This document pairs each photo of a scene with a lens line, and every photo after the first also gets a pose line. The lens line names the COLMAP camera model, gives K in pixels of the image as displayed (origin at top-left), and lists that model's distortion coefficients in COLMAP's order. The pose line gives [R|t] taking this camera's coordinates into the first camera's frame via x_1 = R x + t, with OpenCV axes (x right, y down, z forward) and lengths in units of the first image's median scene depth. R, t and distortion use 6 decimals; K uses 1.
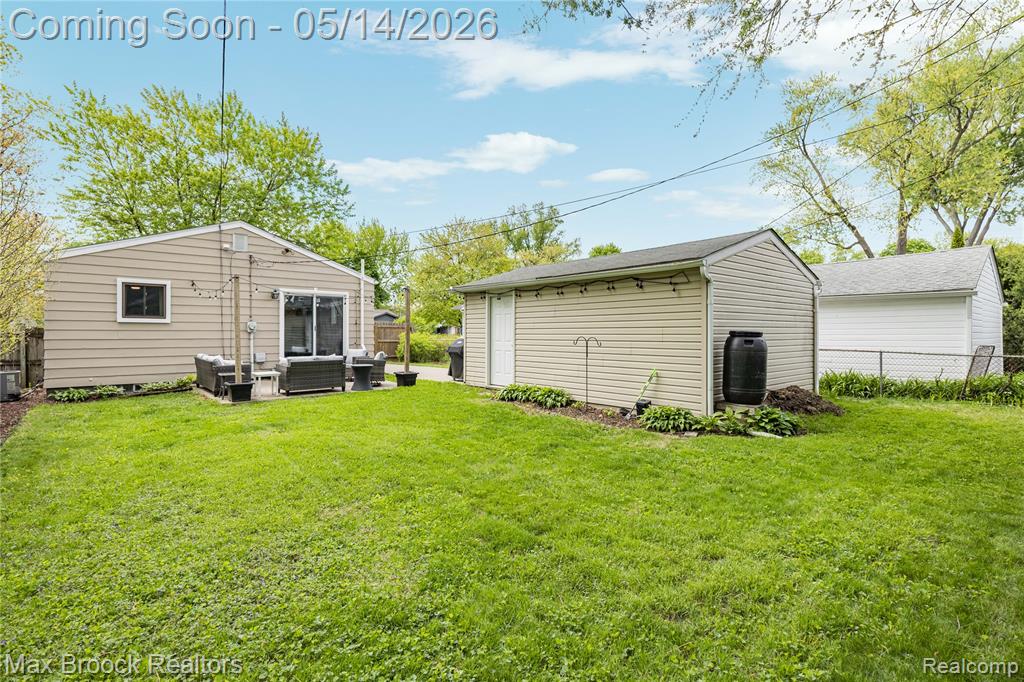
lens RADIAL K [[504.6, 0, 507.8], [0, 504.6, 335.3], [0, 0, 1]] dist [0.002788, -0.000094]
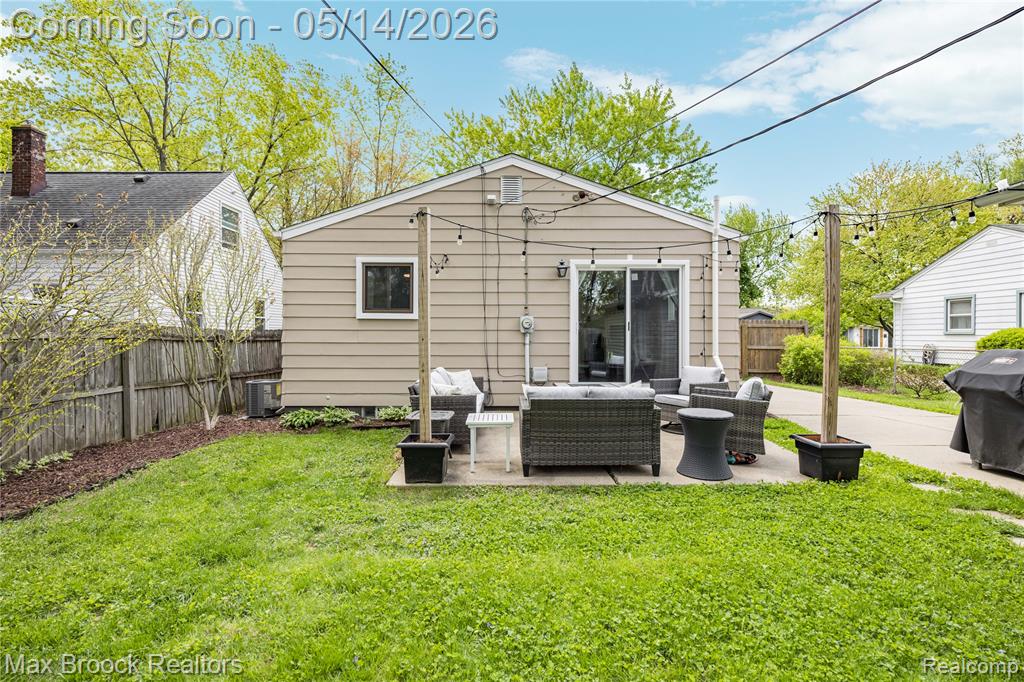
lens RADIAL K [[504.6, 0, 507.8], [0, 504.6, 335.3], [0, 0, 1]] dist [0.002788, -0.000094]
pose [[0.766903, 0.001096, -0.641762, -0.129249], [-0.004515, 0.999983, -0.003688, -0.000782], [0.641747, 0.005725, 0.766895, 0.508080]]
